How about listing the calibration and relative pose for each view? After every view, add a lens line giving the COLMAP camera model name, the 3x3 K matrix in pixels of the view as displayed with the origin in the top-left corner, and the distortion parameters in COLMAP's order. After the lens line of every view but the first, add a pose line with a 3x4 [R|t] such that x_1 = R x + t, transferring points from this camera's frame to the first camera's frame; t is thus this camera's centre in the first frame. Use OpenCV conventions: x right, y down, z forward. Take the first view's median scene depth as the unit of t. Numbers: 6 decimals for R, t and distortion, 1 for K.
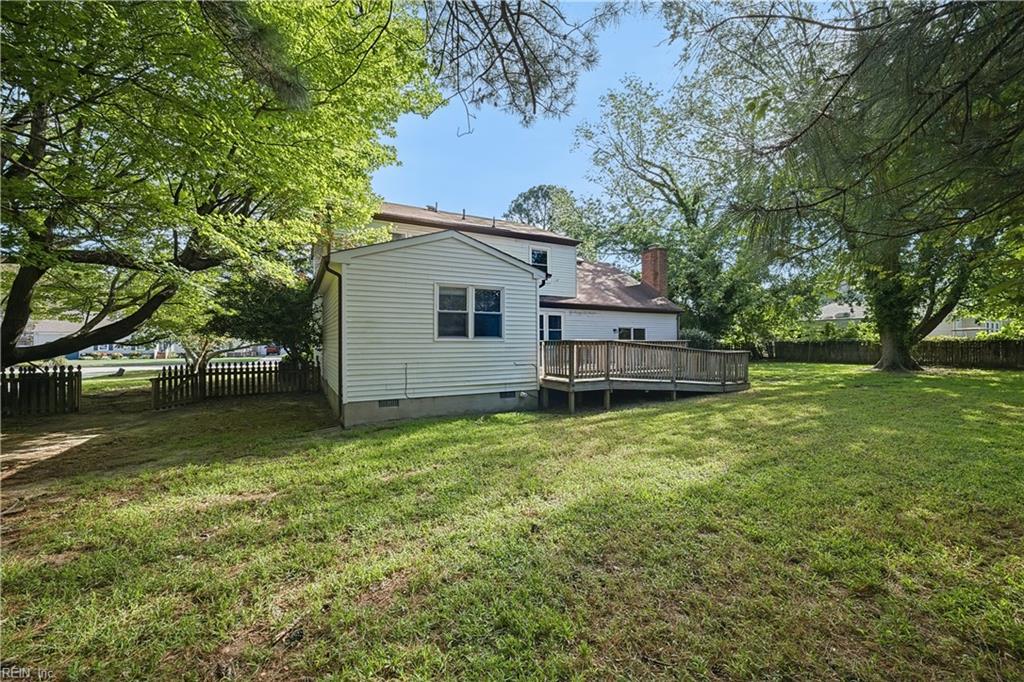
lens RADIAL K [[383.4, 0, 513.5], [0, 383.4, 338.7], [0, 0, 1]] dist [-0.001416, -0.000072]
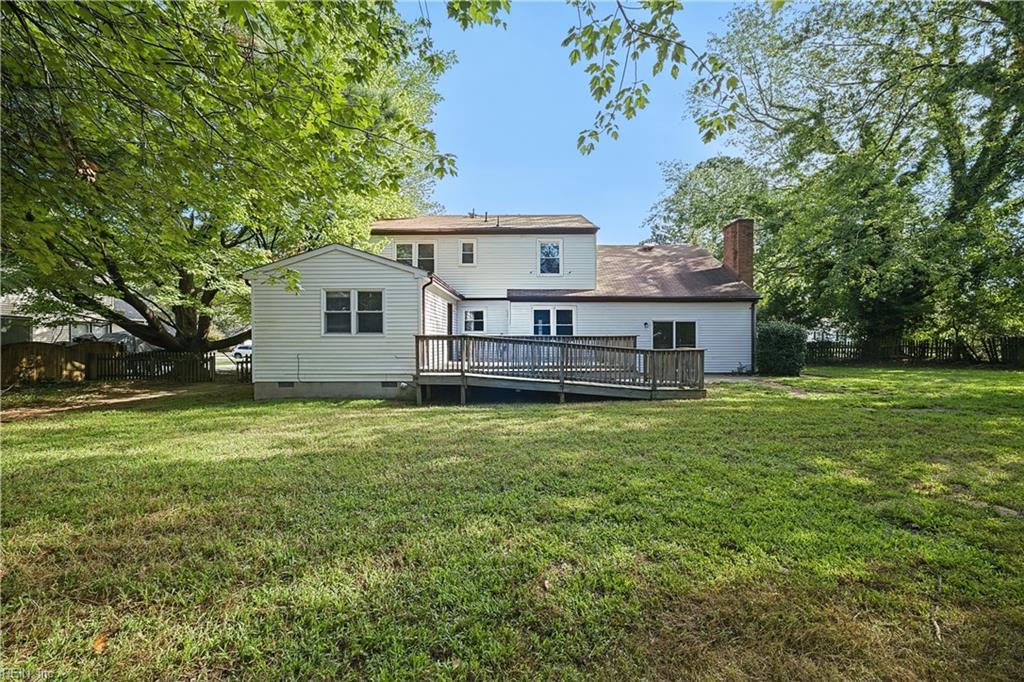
lens RADIAL K [[383.4, 0, 513.9], [0, 383.4, 341.1], [0, 0, 1]] dist [-0.001416, -0.000072]
pose [[0.890229, 0.006021, -0.455474, 0.801568], [0.002199, 0.999844, 0.017514, 0.000989], [0.455509, -0.016592, 0.890077, 0.171659]]
